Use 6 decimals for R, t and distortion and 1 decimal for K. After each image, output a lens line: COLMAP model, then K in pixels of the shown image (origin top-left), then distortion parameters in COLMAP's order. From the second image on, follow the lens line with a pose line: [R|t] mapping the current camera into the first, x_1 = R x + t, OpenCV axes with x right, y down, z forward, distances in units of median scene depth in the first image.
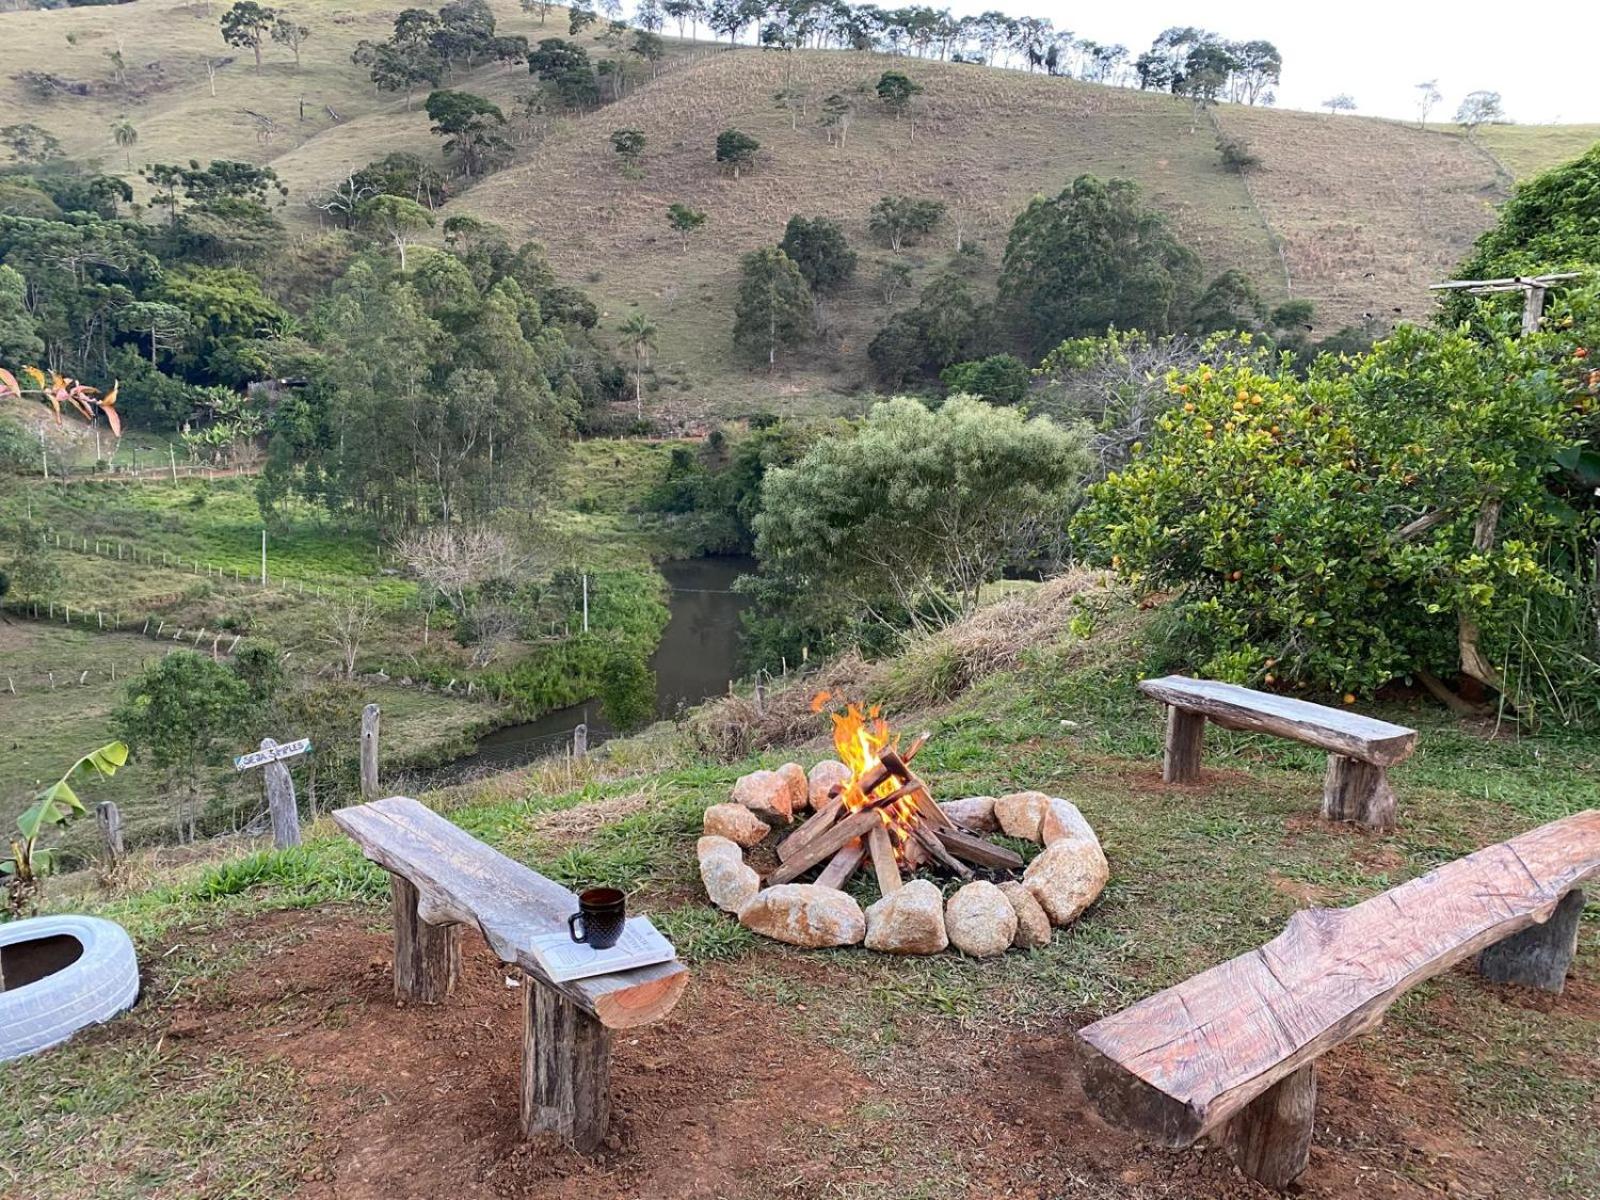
lens RADIAL K [[1196.4, 0, 797.1], [0, 1196.4, 603.6], [0, 0, 1]] dist [0.024804, -0.024982]
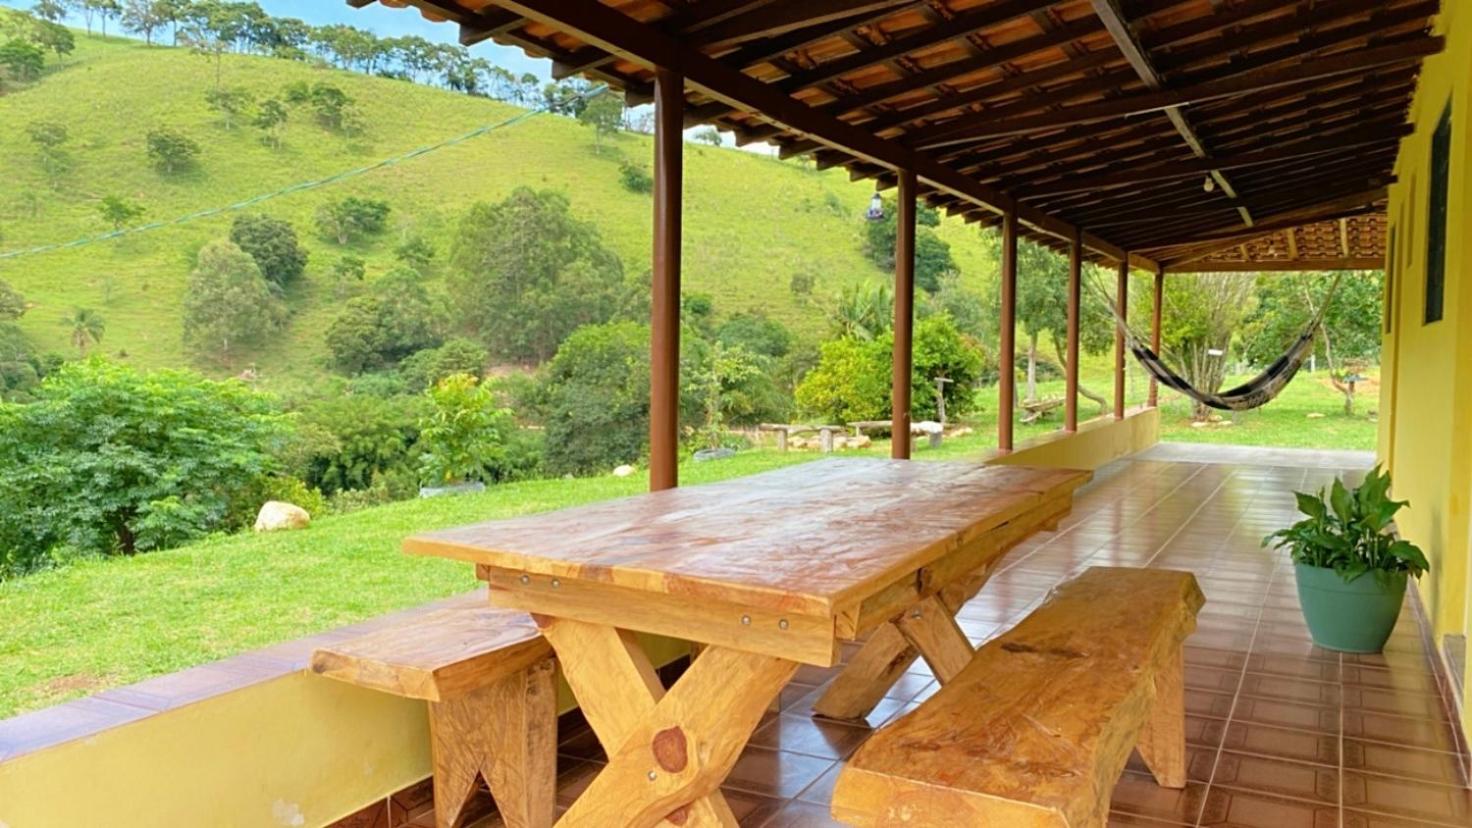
lens RADIAL K [[1180.4, 0, 732.3], [0, 1180.4, 391.7], [0, 0, 1]] dist [0.066331, -0.108643]
pose [[0.910763, -0.033910, 0.411534, -0.033477], [0.098886, 0.985534, -0.137638, 0.010220], [-0.400914, 0.166051, 0.900941, -0.054260]]
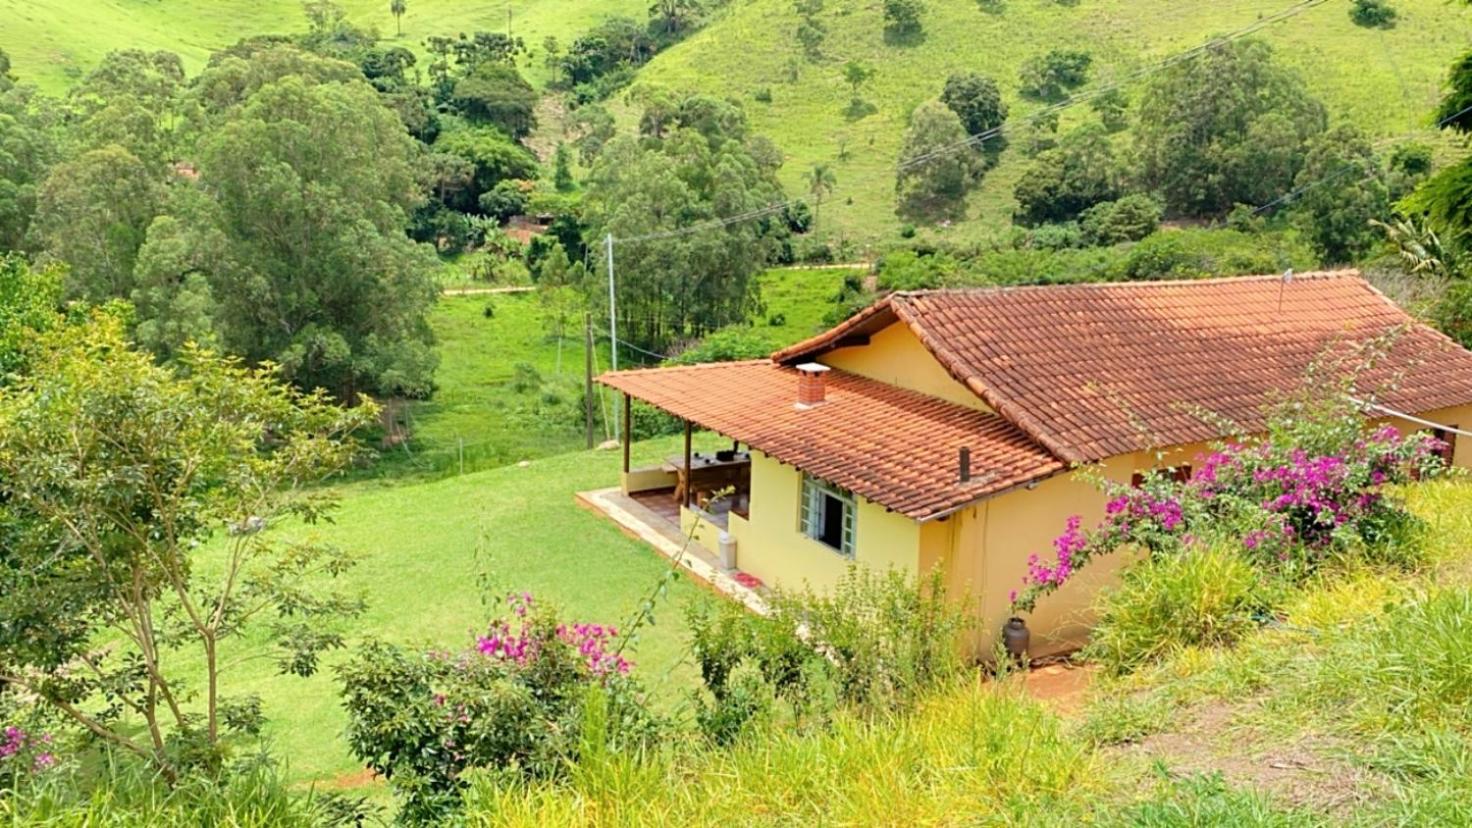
lens RADIAL K [[1180.4, 0, 735.8], [0, 1180.4, 427.7], [0, 0, 1]] dist [0.066331, -0.108643]
pose [[0.986686, 0.032656, -0.159324, -0.012803], [-0.030626, 0.999416, 0.015180, 0.006920], [0.159726, -0.010099, 0.987110, -0.122316]]
